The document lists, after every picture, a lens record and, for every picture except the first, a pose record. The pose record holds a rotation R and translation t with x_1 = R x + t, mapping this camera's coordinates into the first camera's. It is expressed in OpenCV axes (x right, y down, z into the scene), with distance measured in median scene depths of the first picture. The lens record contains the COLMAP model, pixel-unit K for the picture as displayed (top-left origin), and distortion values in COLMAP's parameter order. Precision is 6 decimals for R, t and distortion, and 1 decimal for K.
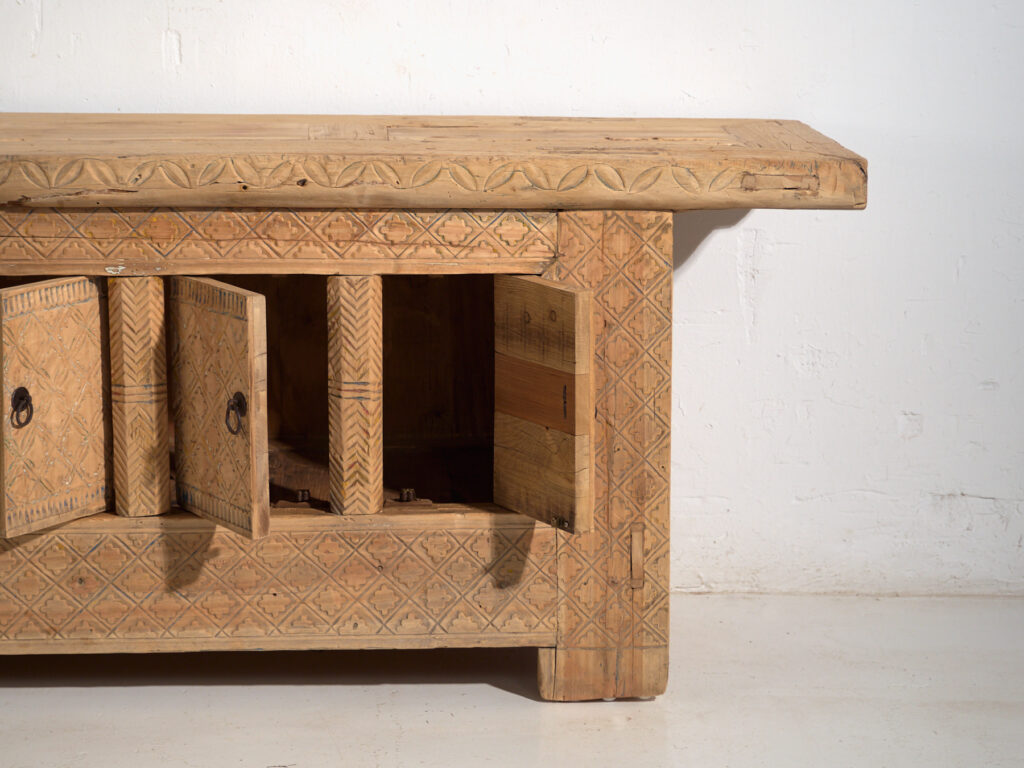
lens RADIAL K [[2727.7, 0, 394.6], [0, 2727.7, 383.7], [0, 0, 1]] dist [-0.036135, -0.226603]
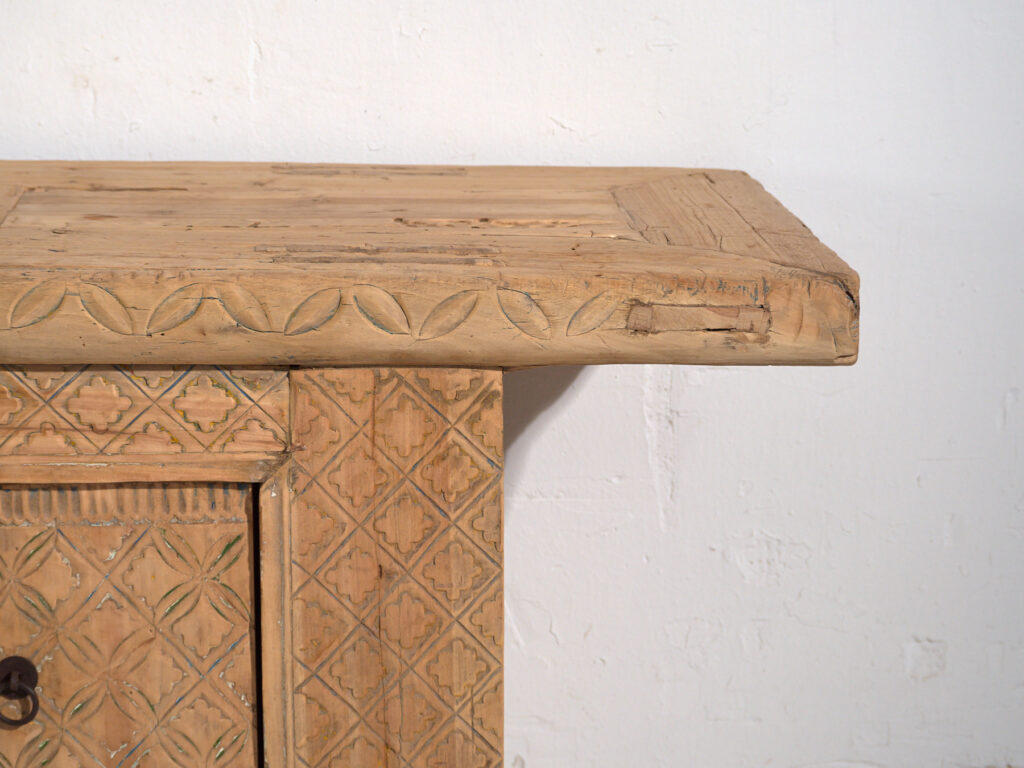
lens RADIAL K [[2742.2, 0, 510.6], [0, 2742.2, 347.0], [0, 0, 1]] dist [-0.029109, 0.145404]
pose [[0.998861, -0.000167, 0.047716, 0.077439], [-0.000480, 0.999908, 0.013548, -0.074729], [-0.047714, -0.013555, 0.998769, 0.453510]]
